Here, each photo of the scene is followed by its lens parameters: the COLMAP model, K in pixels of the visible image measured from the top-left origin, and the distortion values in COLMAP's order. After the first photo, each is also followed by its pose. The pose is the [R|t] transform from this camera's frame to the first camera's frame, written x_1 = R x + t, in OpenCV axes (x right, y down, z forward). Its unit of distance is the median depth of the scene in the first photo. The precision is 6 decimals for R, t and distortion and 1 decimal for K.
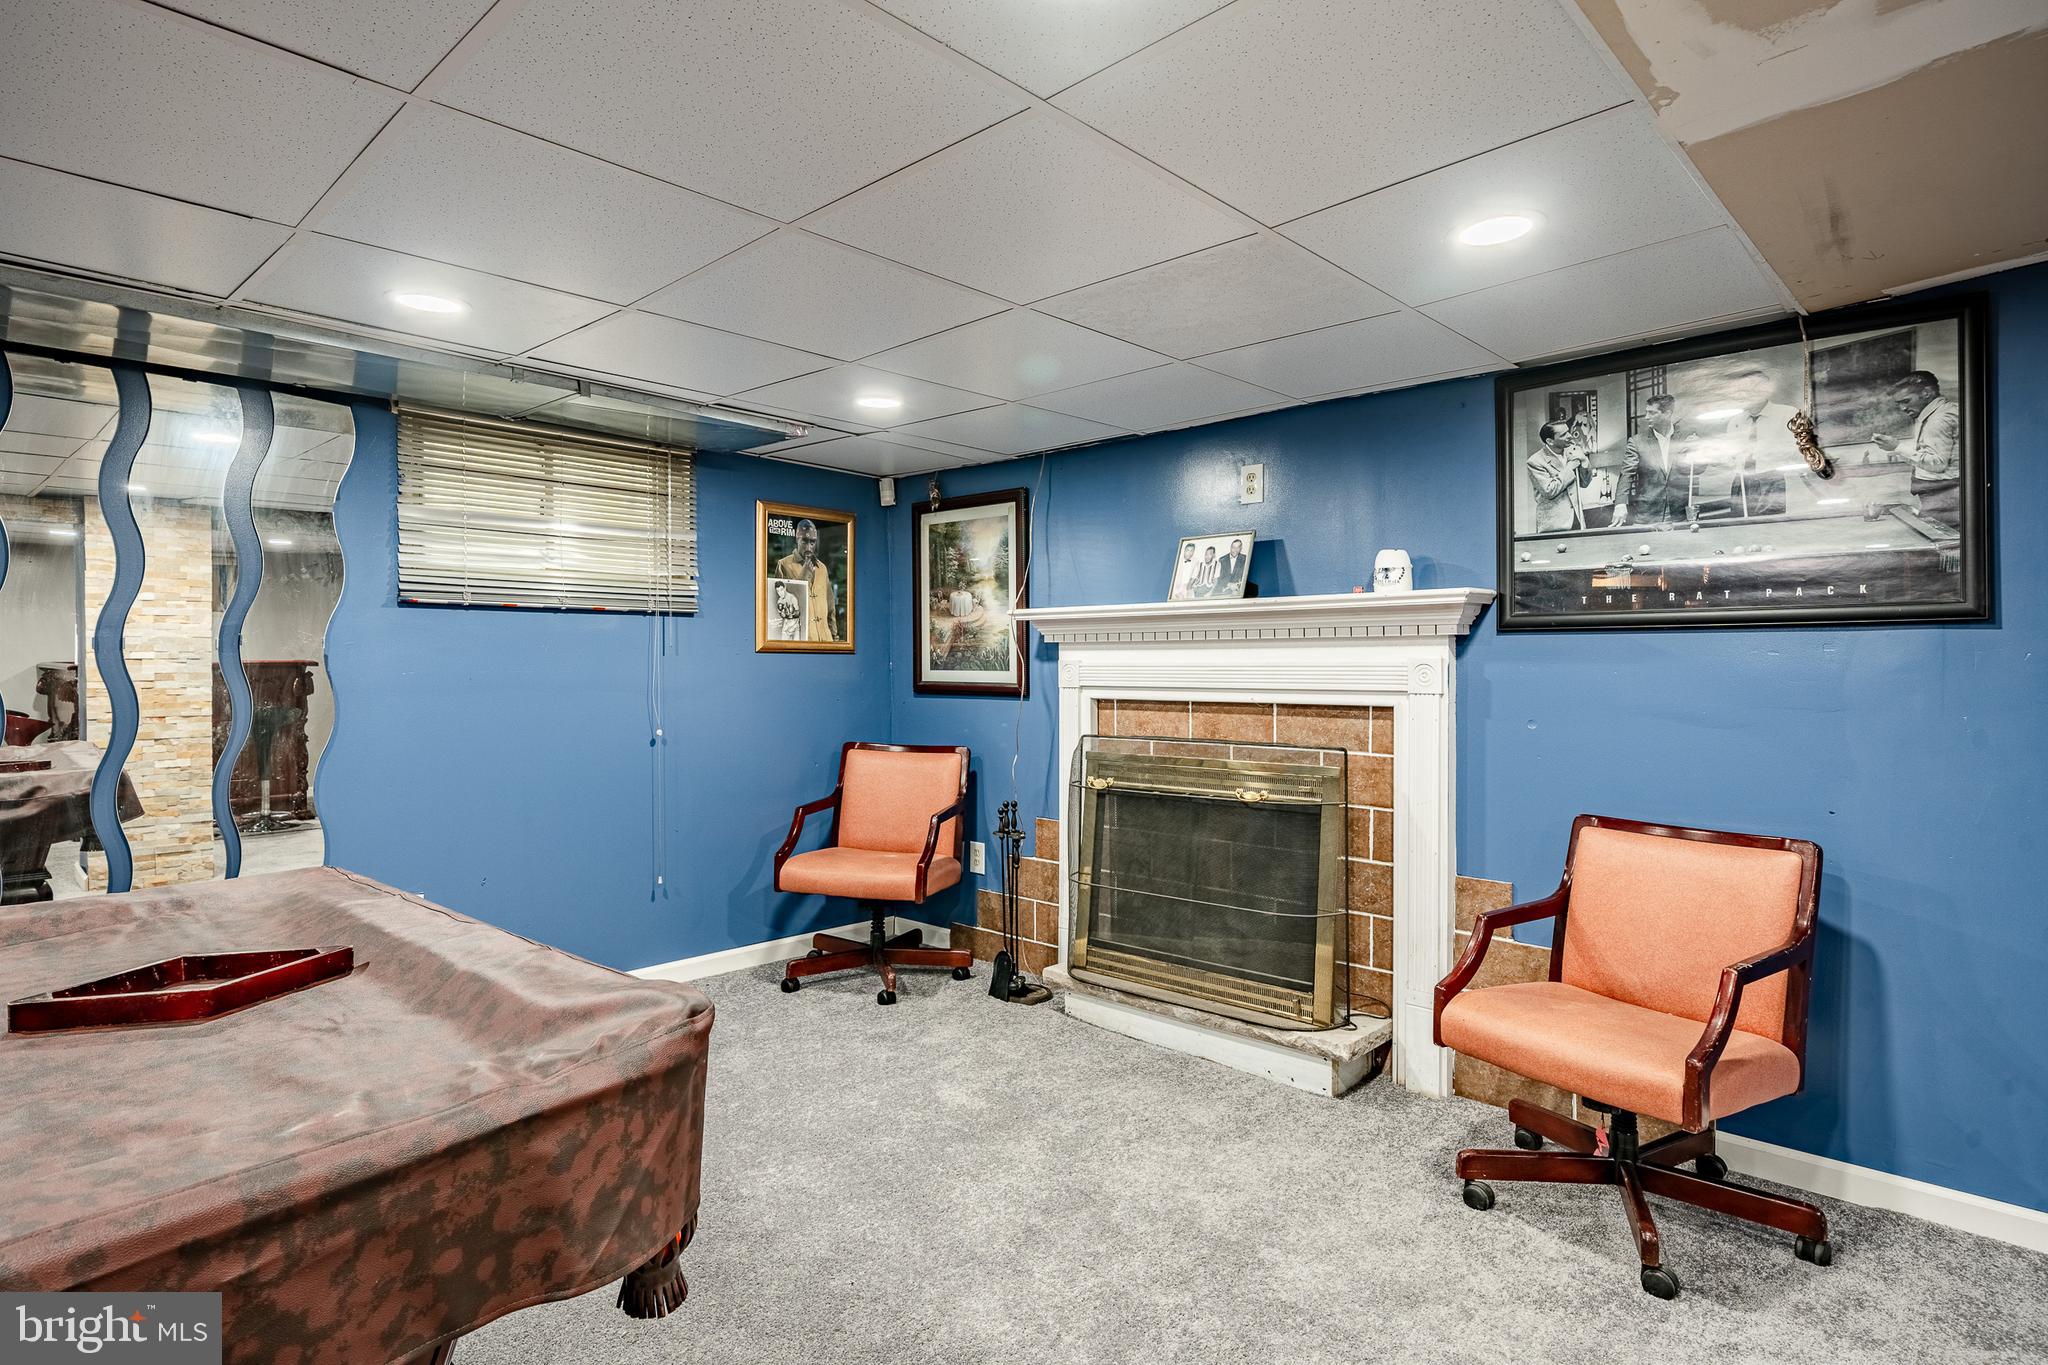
lens RADIAL K [[1089.4, 0, 1028.2], [0, 1089.4, 674.6], [0, 0, 1]] dist [-0.004752, -0.001771]
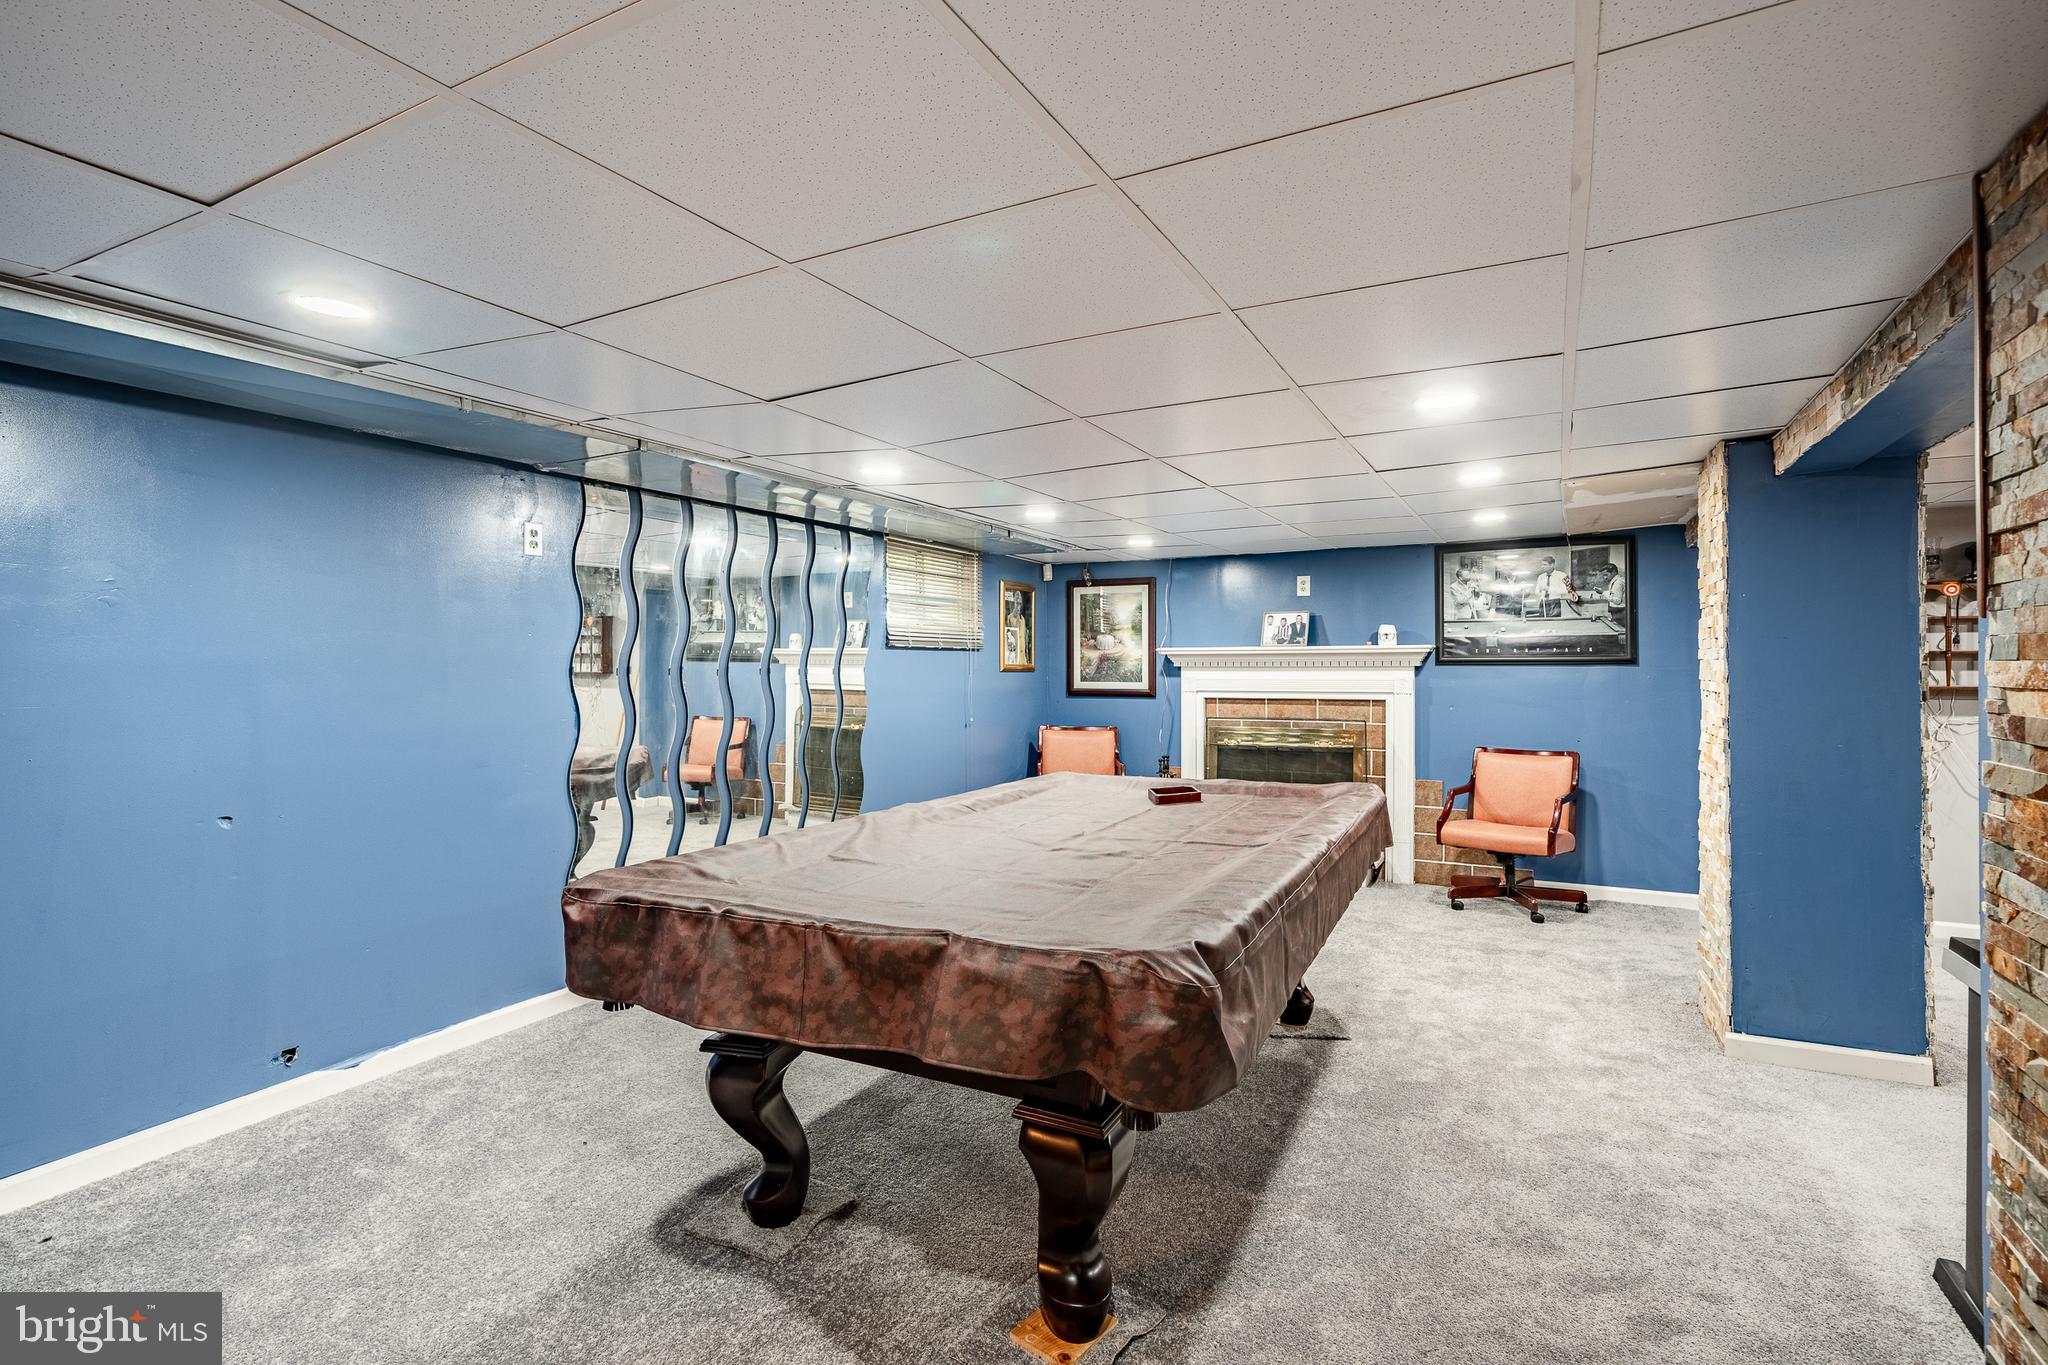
lens RADIAL K [[1045.1, 0, 1018.7], [0, 1045.1, 676.7], [0, 0, 1]] dist [0.002983, 0.002009]
pose [[0.965879, -0.003230, 0.258973, -0.763270], [0.003179, 0.999995, 0.000619, -0.016331], [-0.258974, 0.000225, 0.965884, -0.663811]]
